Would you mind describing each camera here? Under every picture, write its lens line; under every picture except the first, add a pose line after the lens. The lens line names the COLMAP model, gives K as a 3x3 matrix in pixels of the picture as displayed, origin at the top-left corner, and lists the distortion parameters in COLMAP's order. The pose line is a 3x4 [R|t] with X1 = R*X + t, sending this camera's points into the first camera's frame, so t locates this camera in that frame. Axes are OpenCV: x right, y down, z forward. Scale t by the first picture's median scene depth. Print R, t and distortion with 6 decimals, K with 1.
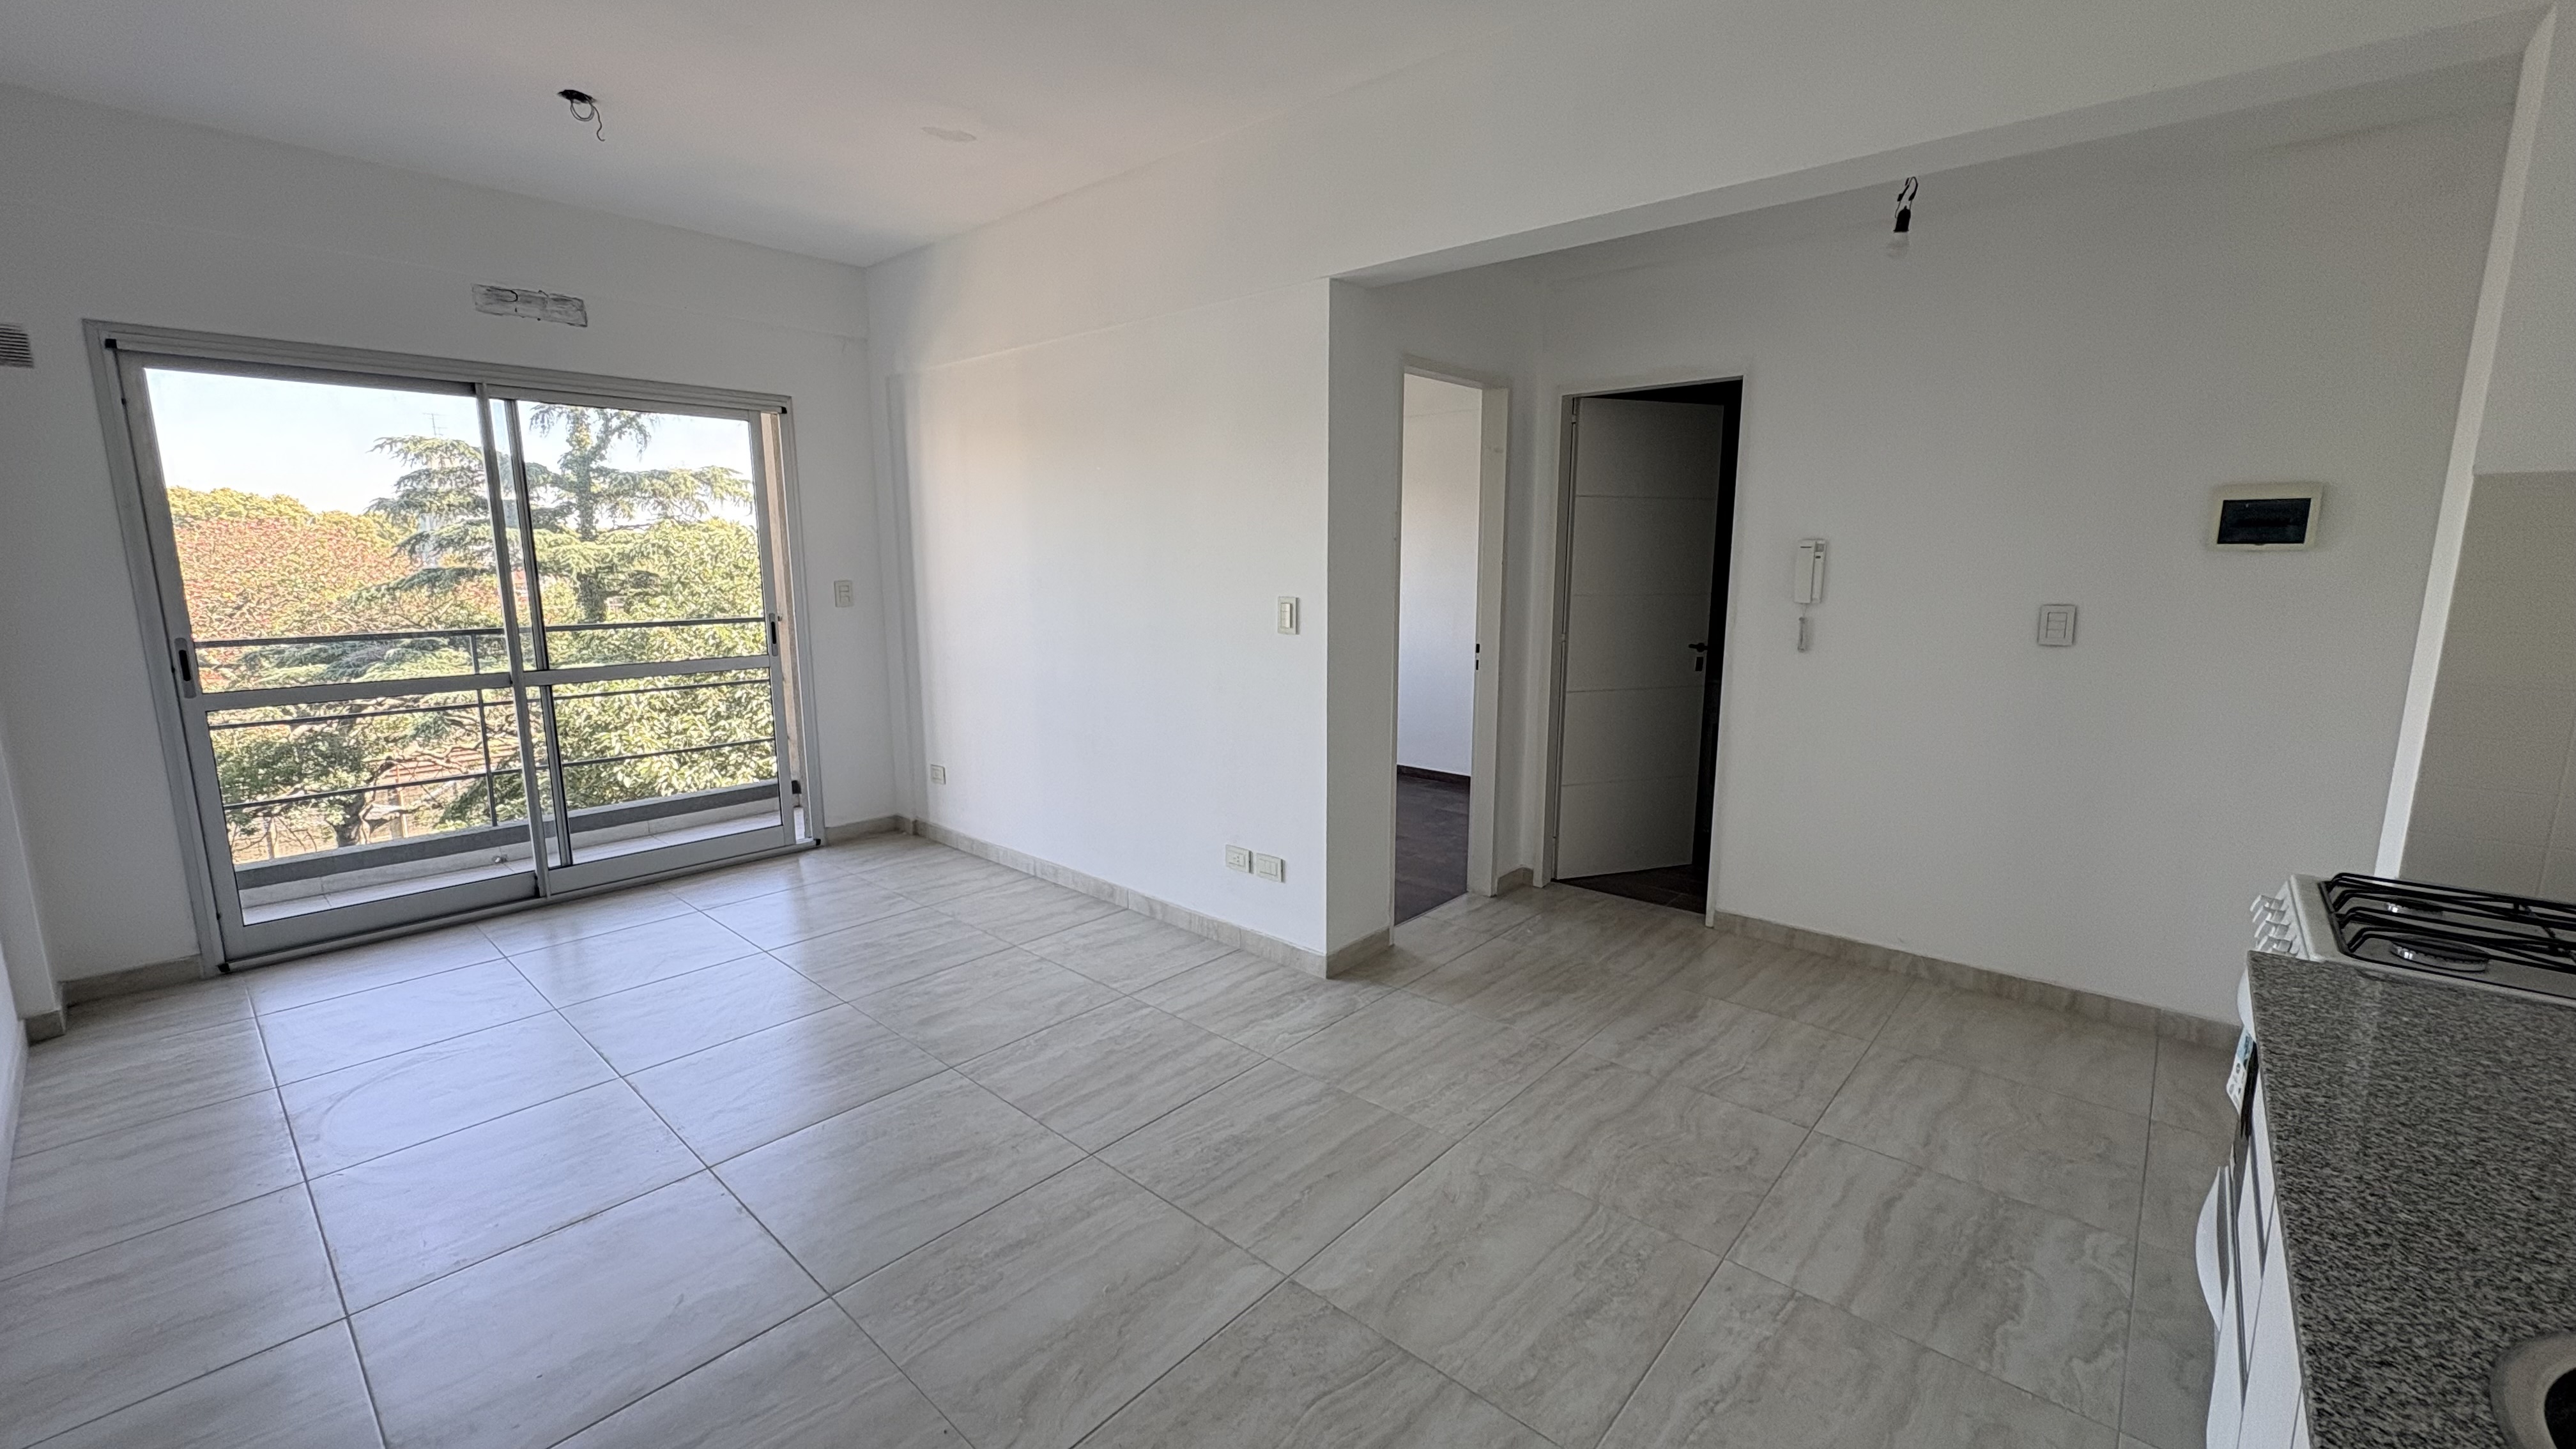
lens RADIAL K [[1023.6, 0, 1289.3], [0, 1023.6, 722.5], [0, 0, 1]] dist [0.000047, 0.001001]
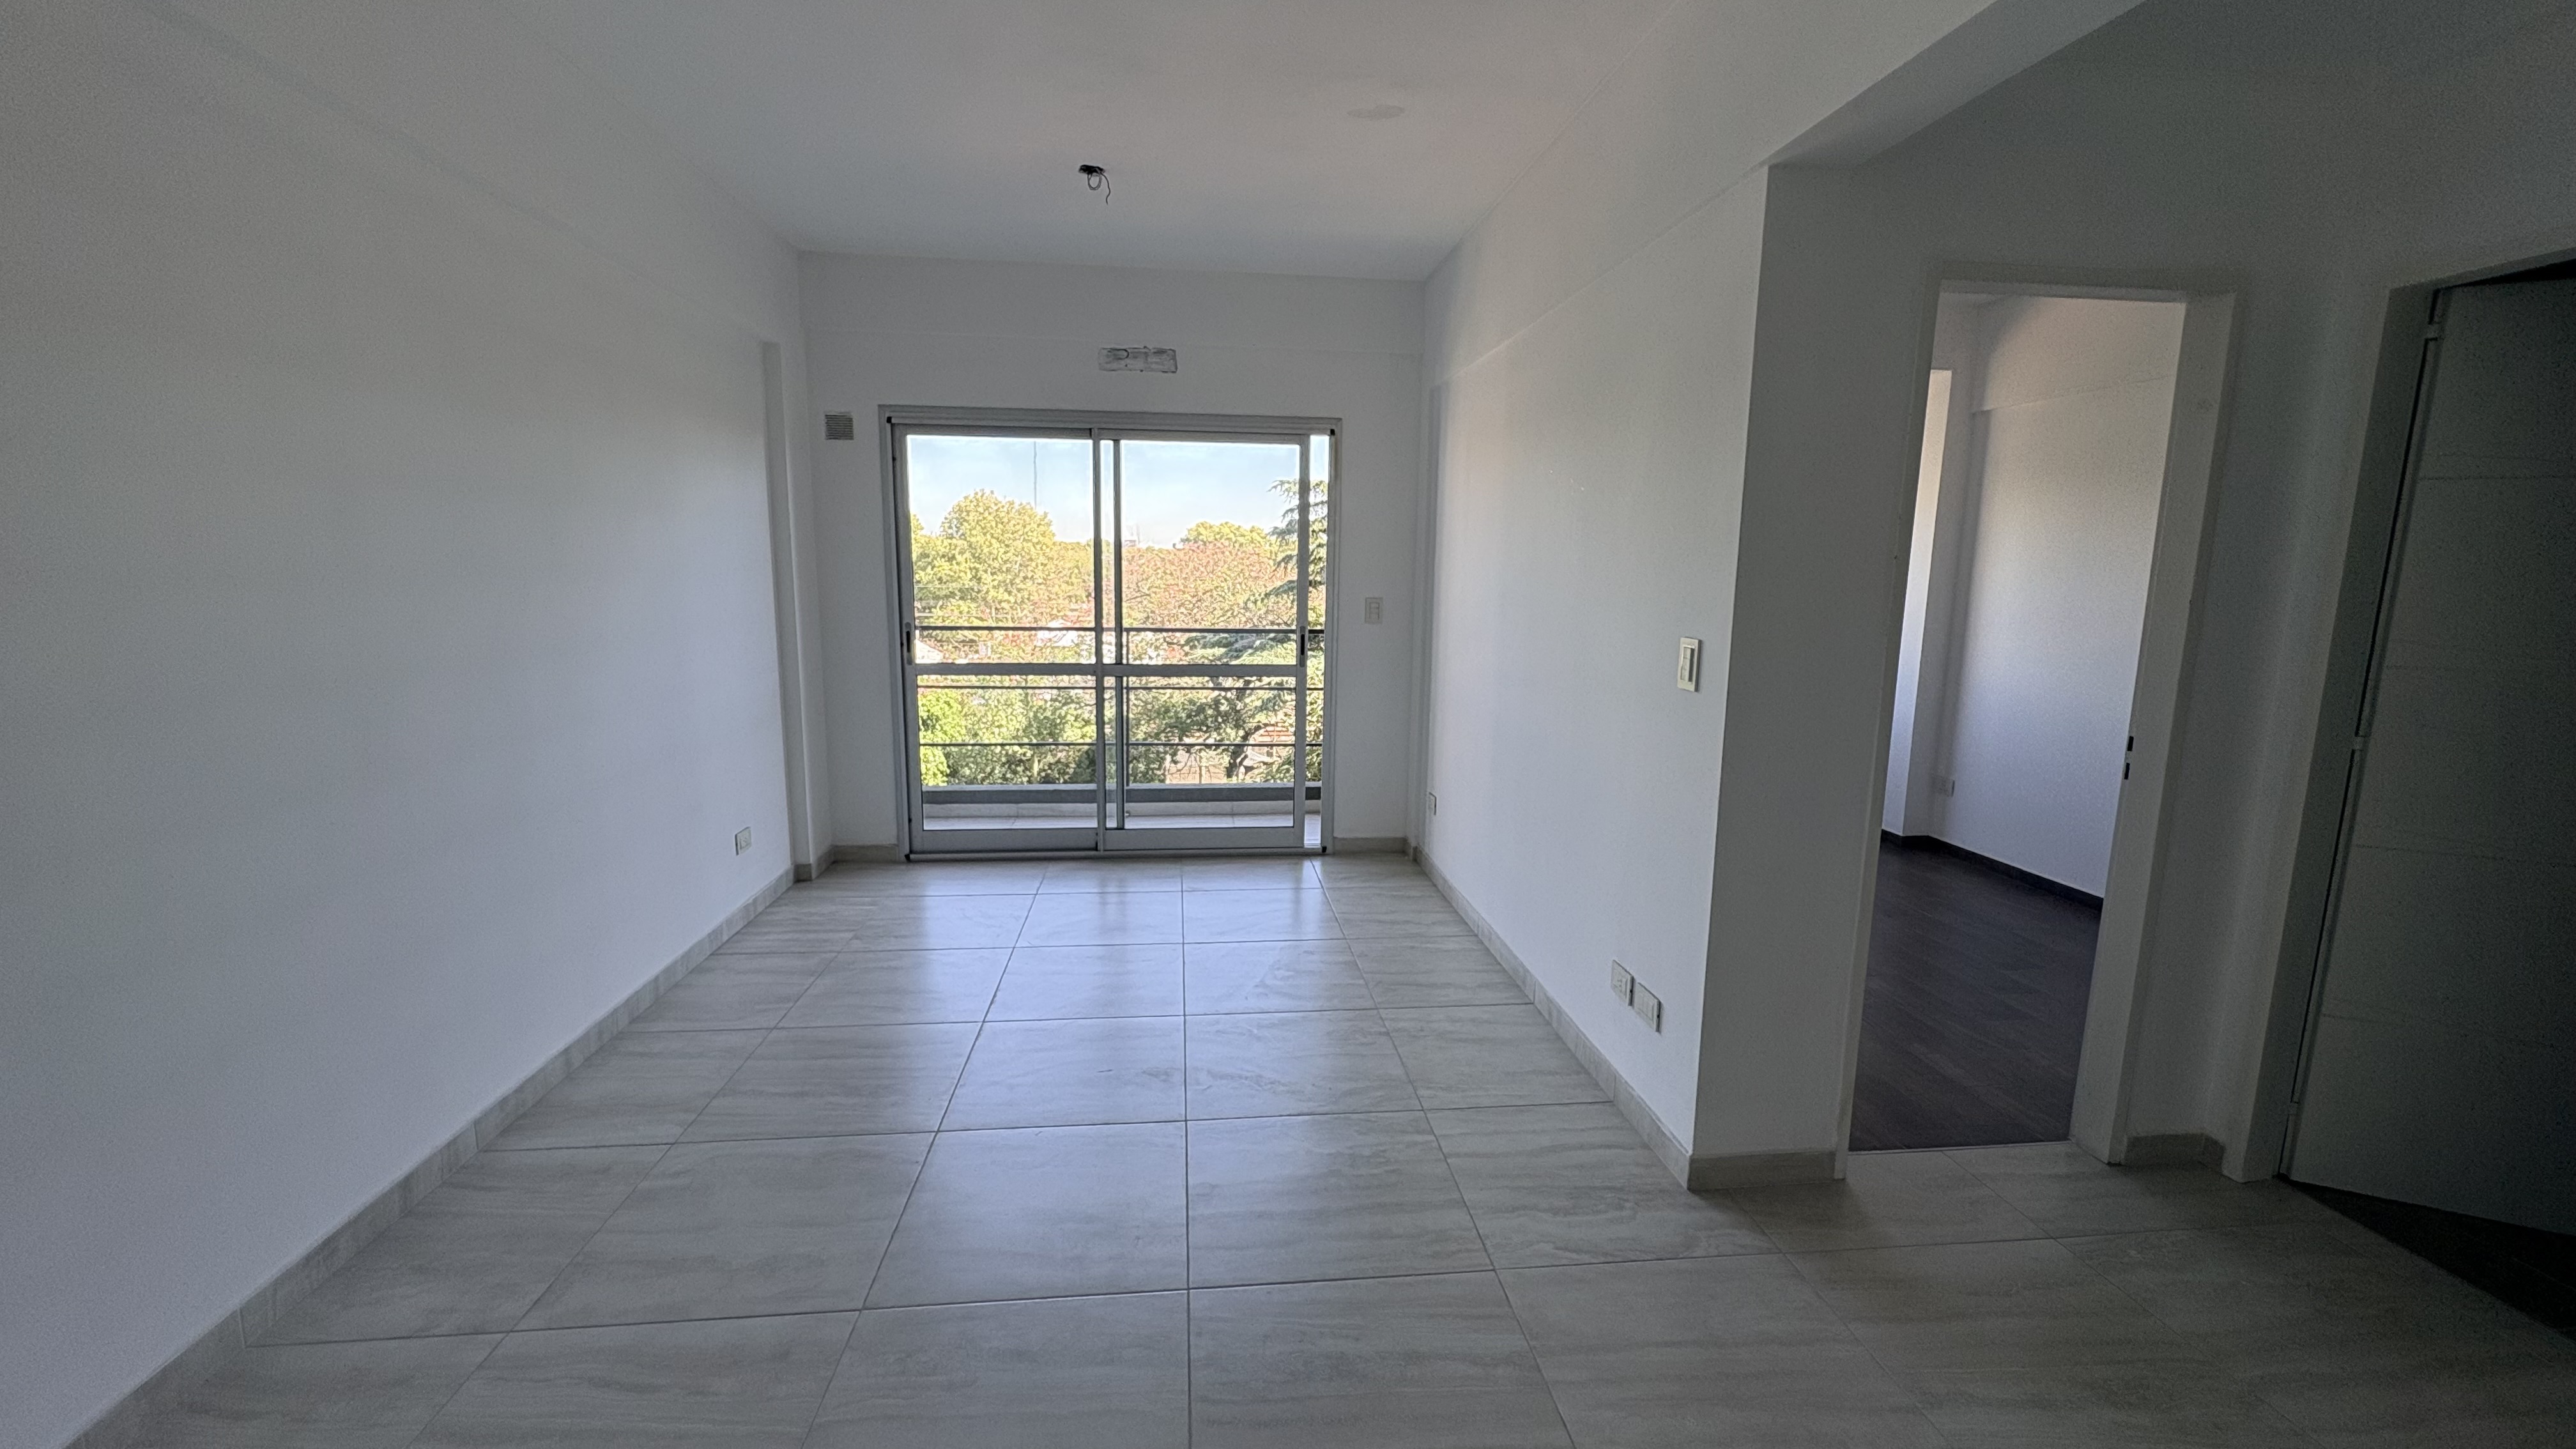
lens RADIAL K [[1023.6, 0, 1289.7], [0, 1023.6, 722.5], [0, 0, 1]] dist [0.000047, 0.001001]
pose [[0.739321, 0.112036, -0.663967, 0.229679], [-0.125354, 0.991724, 0.027761, -0.042640], [0.661582, 0.062707, 0.747247, 0.250663]]
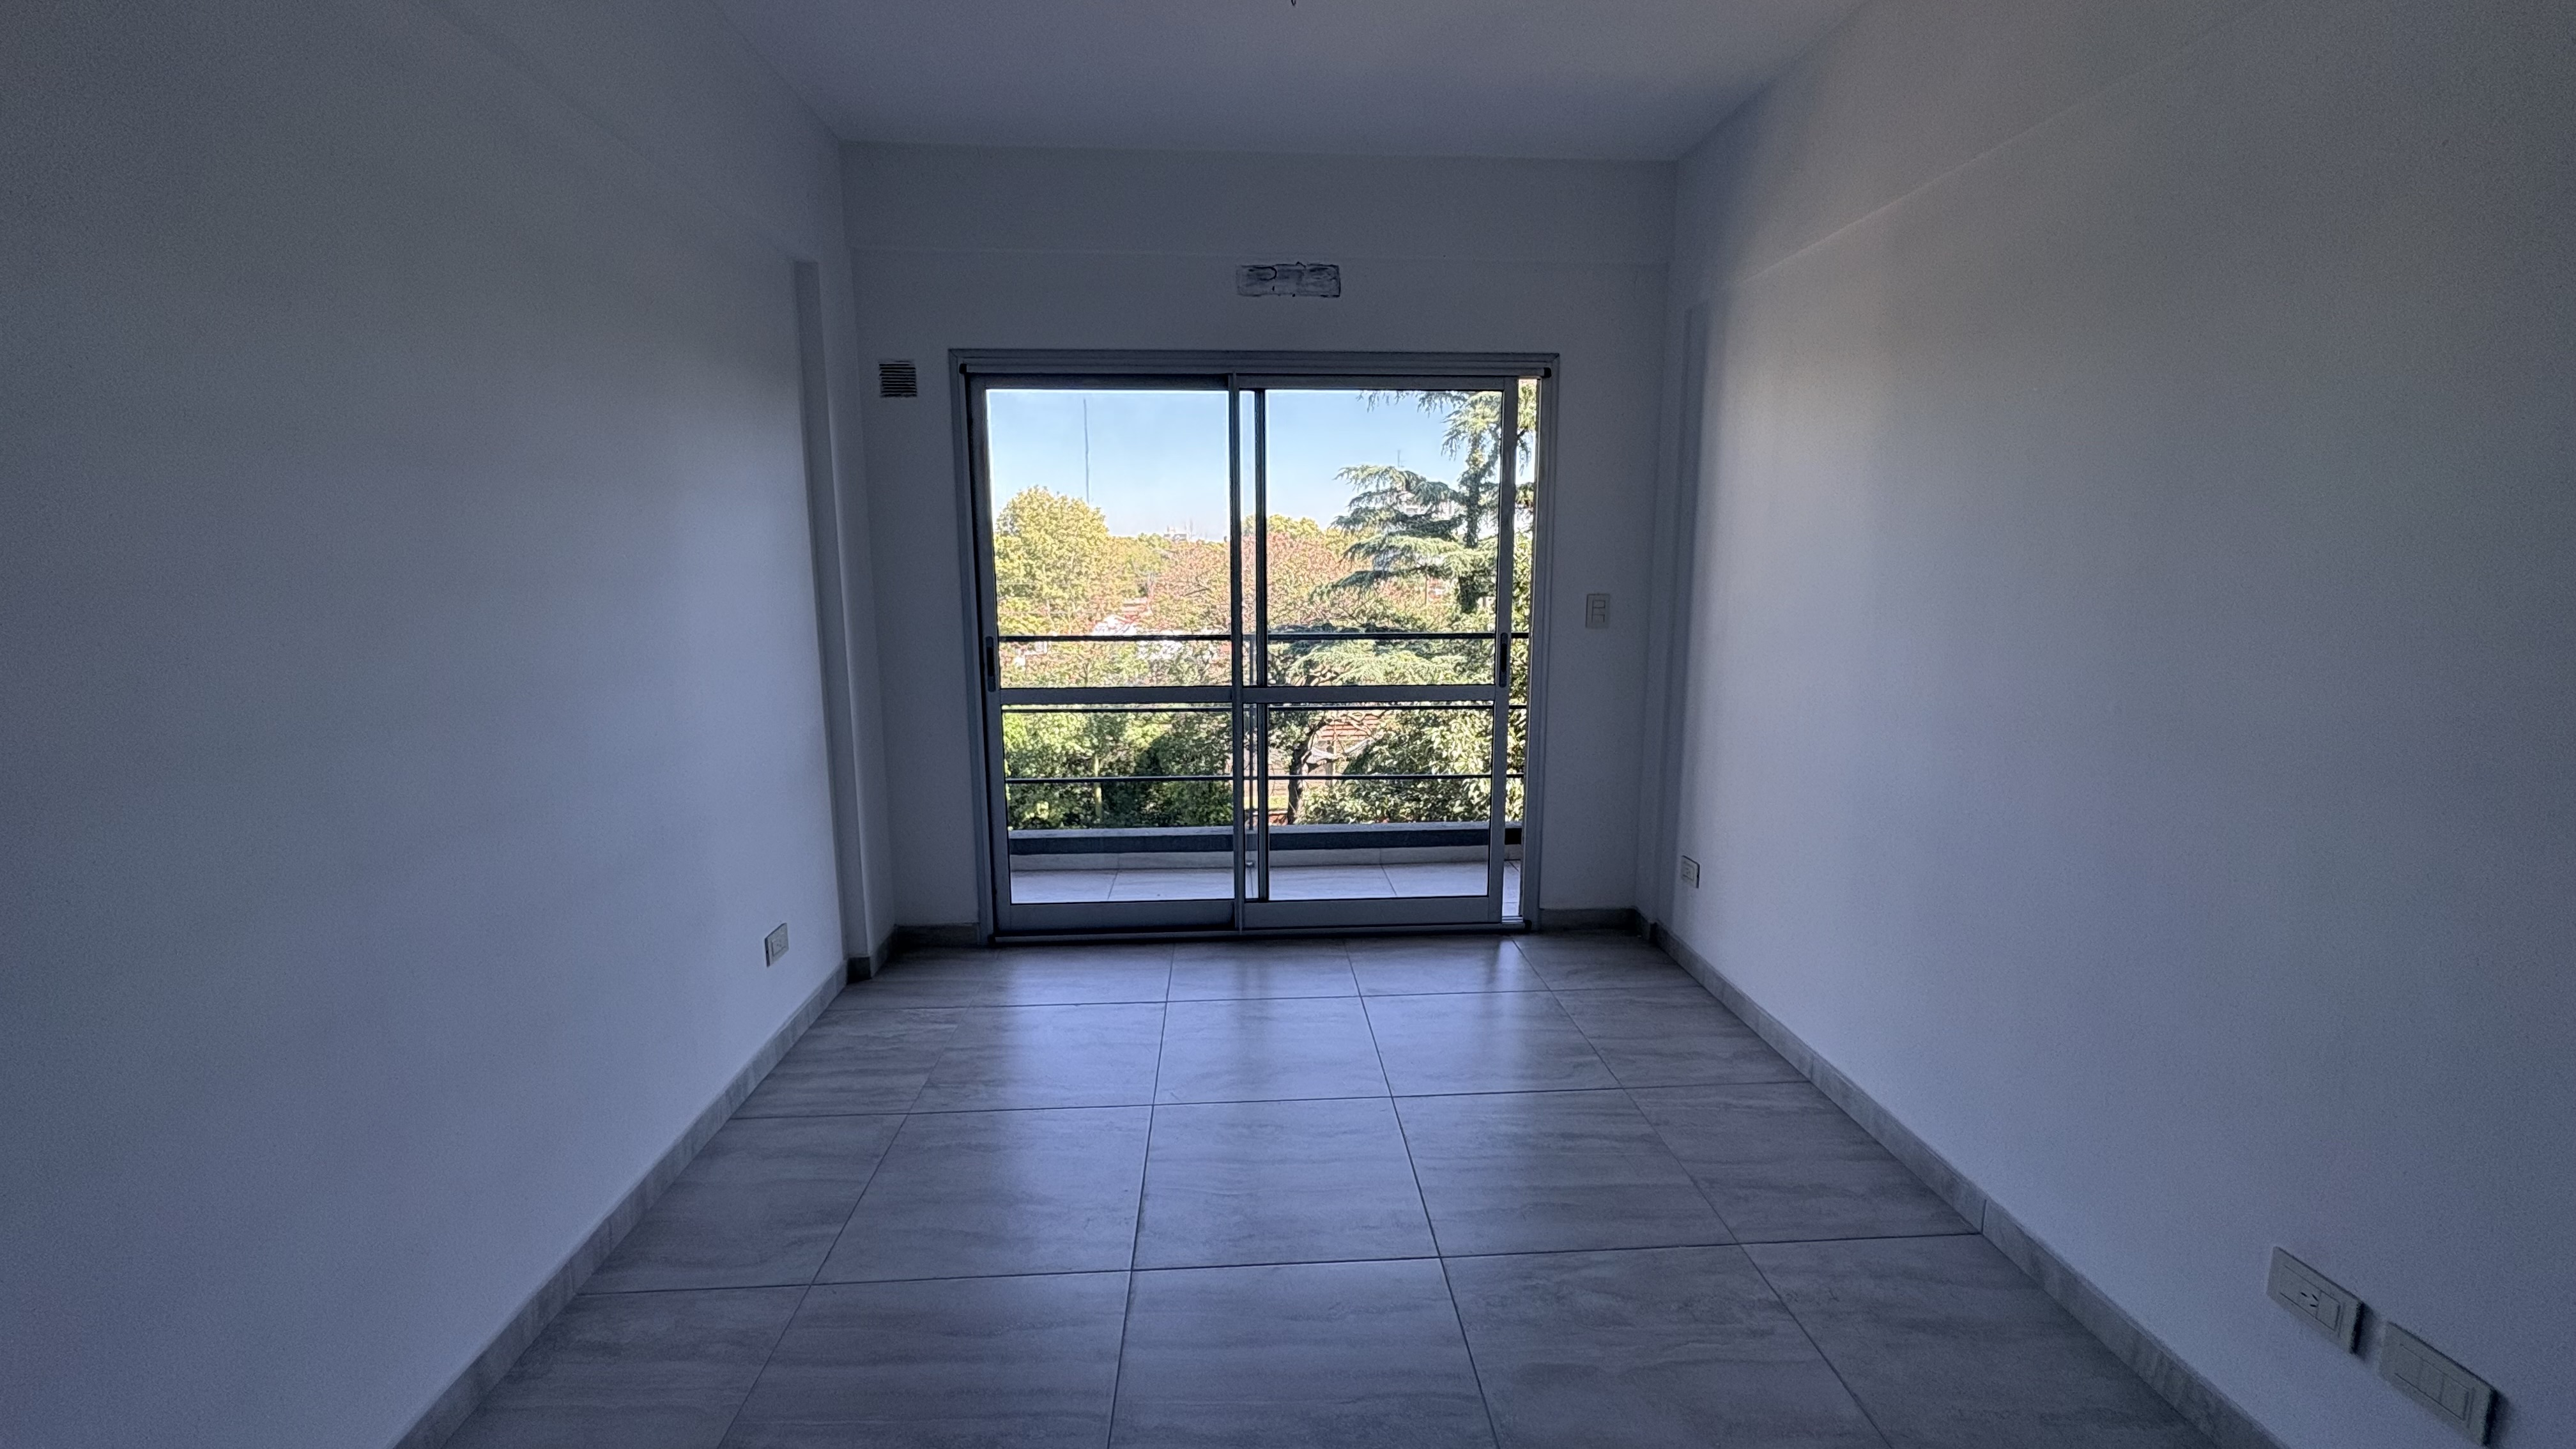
lens RADIAL K [[1023.6, 0, 1289.3], [0, 1023.6, 720.9], [0, 0, 1]] dist [0.000047, 0.001001]
pose [[0.706571, 0.109652, -0.699095, -0.073548], [-0.114266, 0.992636, 0.040206, -0.062119], [0.698356, 0.051475, 0.713897, 0.381748]]
